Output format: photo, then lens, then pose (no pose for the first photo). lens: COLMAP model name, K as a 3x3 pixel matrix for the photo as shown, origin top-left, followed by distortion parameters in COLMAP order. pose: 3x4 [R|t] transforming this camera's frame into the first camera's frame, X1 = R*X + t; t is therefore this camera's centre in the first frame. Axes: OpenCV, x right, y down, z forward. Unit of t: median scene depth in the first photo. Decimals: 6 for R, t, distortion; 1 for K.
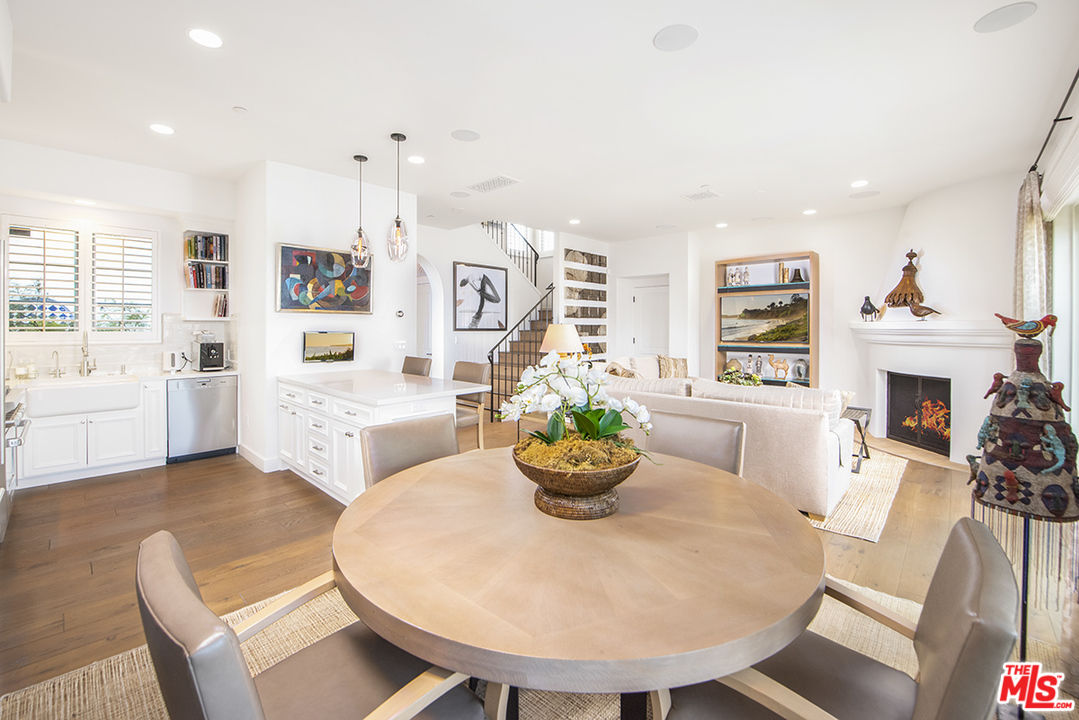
lens RADIAL K [[449.5, 0, 518.1], [0, 449.5, 331.3], [0, 0, 1]] dist [-0.012466, -0.000341]
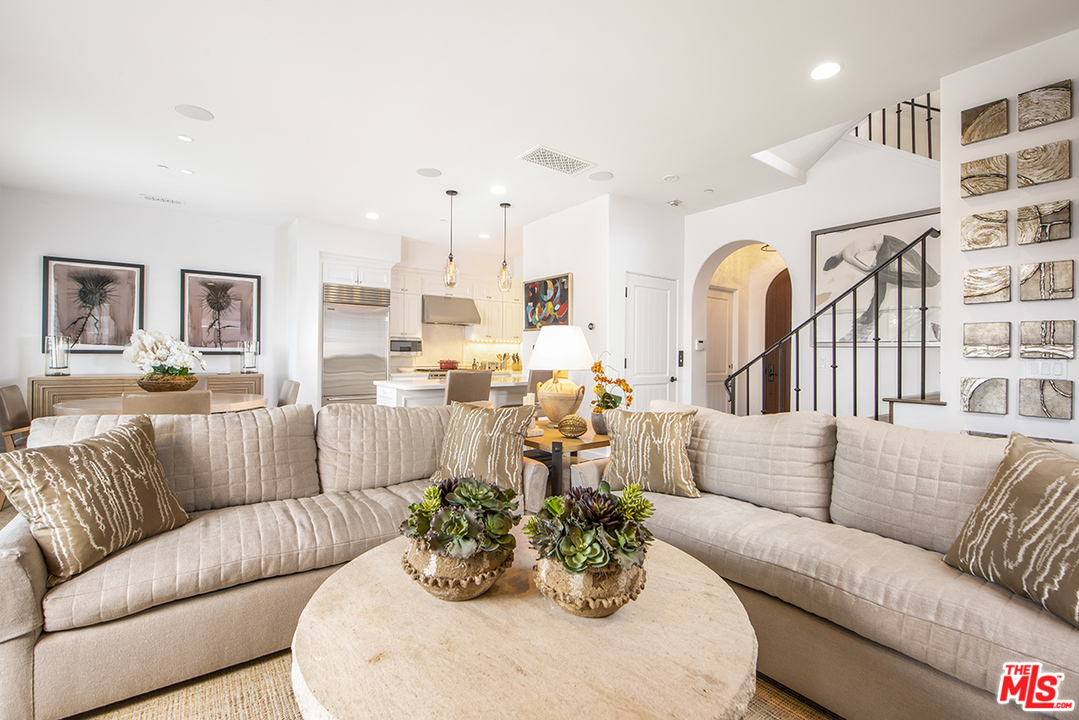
lens RADIAL K [[449.5, 0, 541.9], [0, 449.5, 355.3], [0, 0, 1]] dist [-0.012466, -0.000341]
pose [[-0.126175, 0.001140, -0.992007, 0.750998], [-0.018552, 0.999822, 0.003509, 0.023446], [0.991835, 0.018846, -0.126131, 1.075442]]
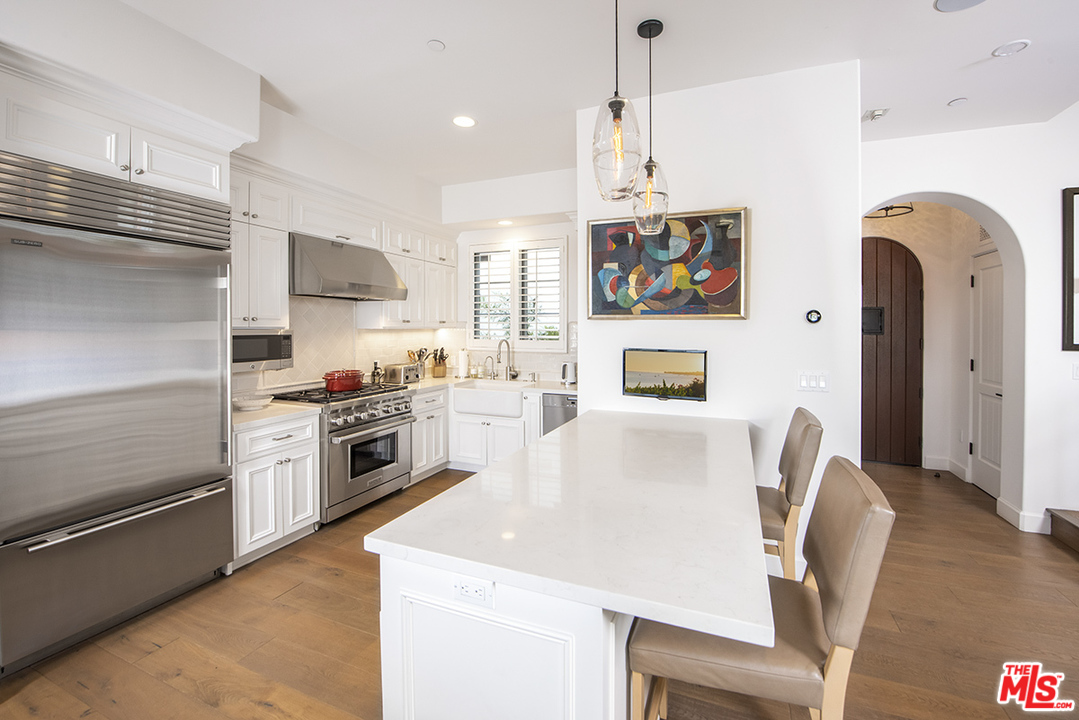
lens RADIAL K [[449.5, 0, 537.8], [0, 449.5, 332.6], [0, 0, 1]] dist [-0.012466, -0.000341]
pose [[0.388755, 0.009060, -0.921297, 0.074049], [-0.011222, 0.999924, 0.005098, -0.021814], [0.921273, 0.008357, 0.388827, 0.566253]]
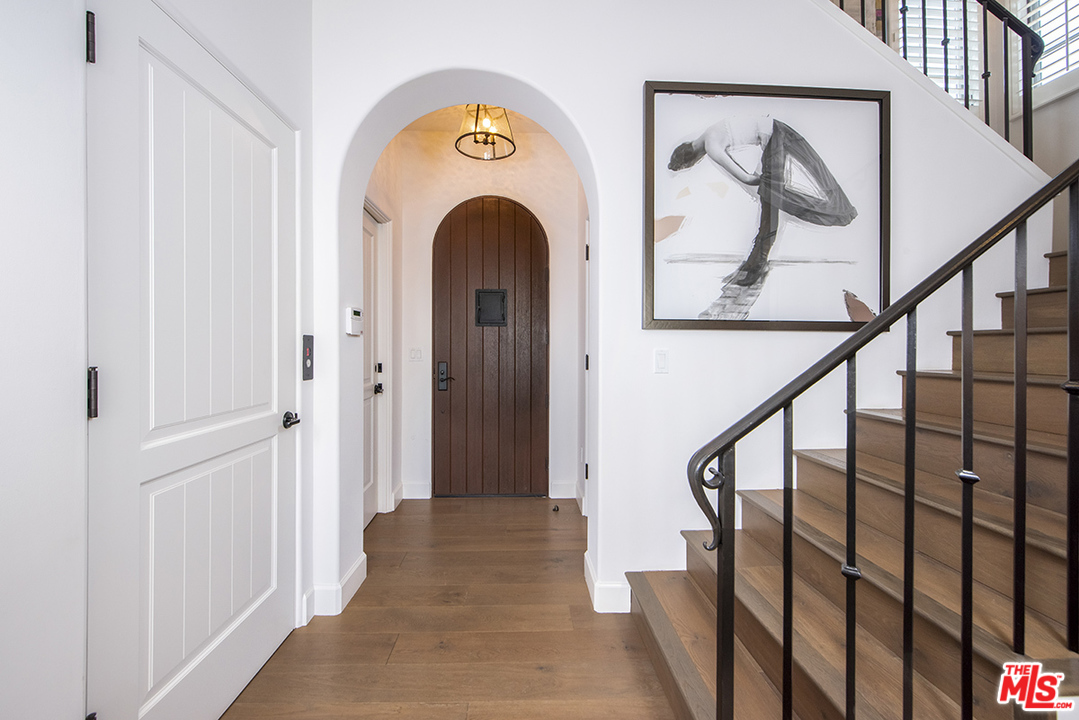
lens RADIAL K [[449.5, 0, 525.0], [0, 449.5, 348.9], [0, 0, 1]] dist [-0.012466, -0.000341]
pose [[0.751615, 0.003010, -0.659595, -0.019441], [-0.011024, 0.999907, -0.007999, 0.022669], [0.659509, 0.013284, 0.751579, 1.108754]]
